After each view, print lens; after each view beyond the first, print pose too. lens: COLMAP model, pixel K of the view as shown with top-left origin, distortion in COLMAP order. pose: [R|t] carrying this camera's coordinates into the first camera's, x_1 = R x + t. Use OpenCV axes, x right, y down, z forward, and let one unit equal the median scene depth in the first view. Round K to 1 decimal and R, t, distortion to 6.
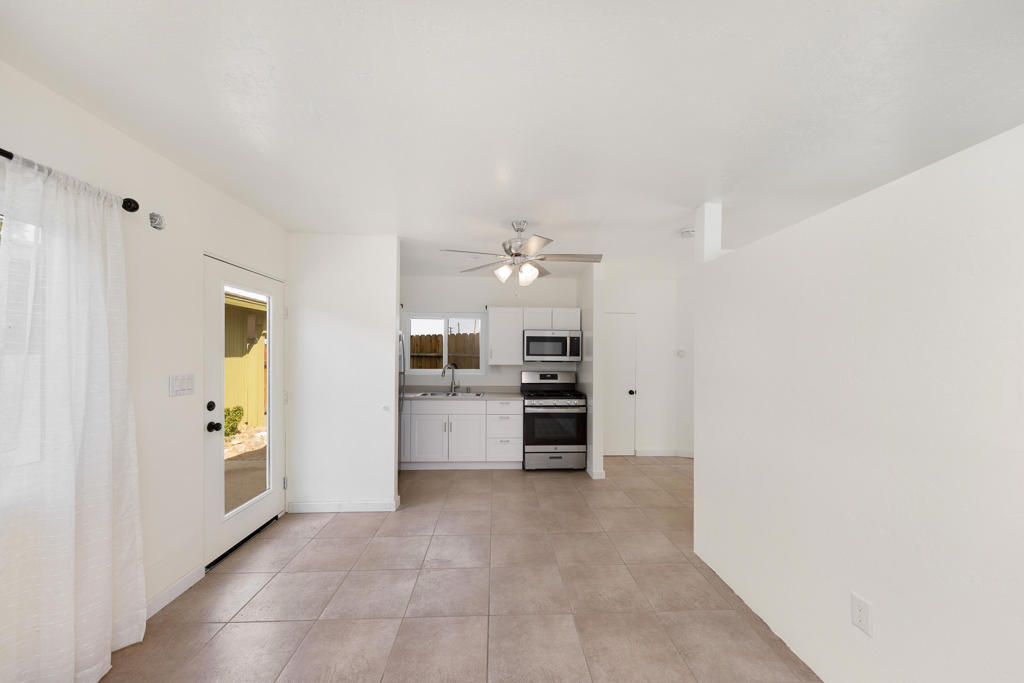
lens RADIAL K [[373.4, 0, 511.8], [0, 373.4, 356.6], [0, 0, 1]] dist [-0.000522, -0.000057]
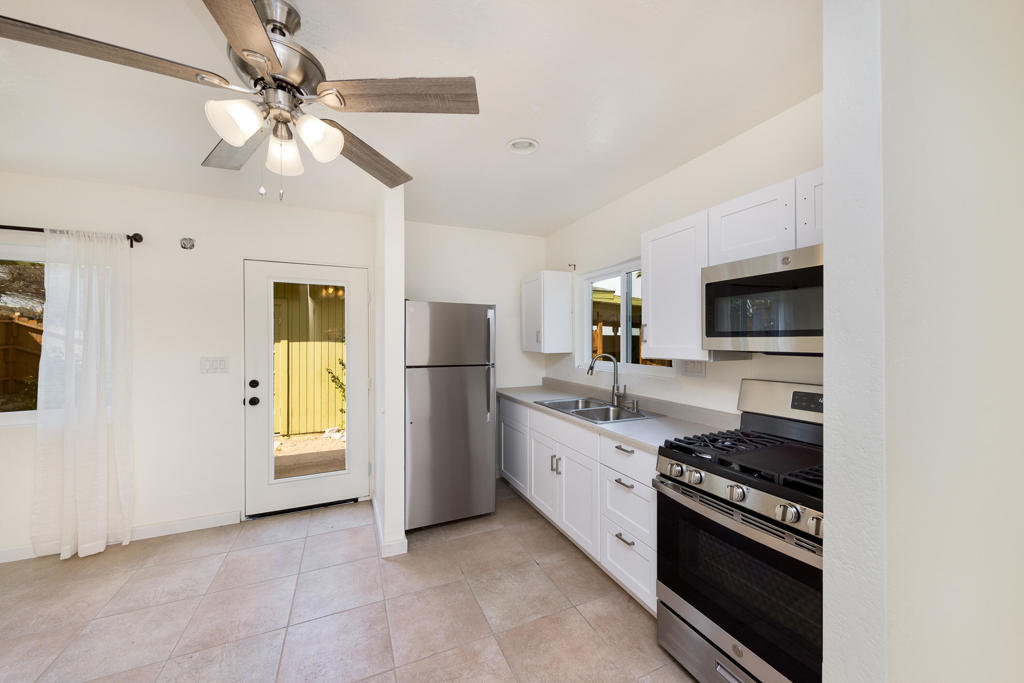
lens RADIAL K [[359.3, 0, 512.0], [0, 359.3, 341.5], [0, 0, 1]] dist [-0.001801, -0.000247]
pose [[0.362951, -0.012206, -0.931728, 0.480173], [0.004261, 0.999925, -0.011439, 0.010765], [0.931799, 0.000182, 0.362976, 1.119316]]
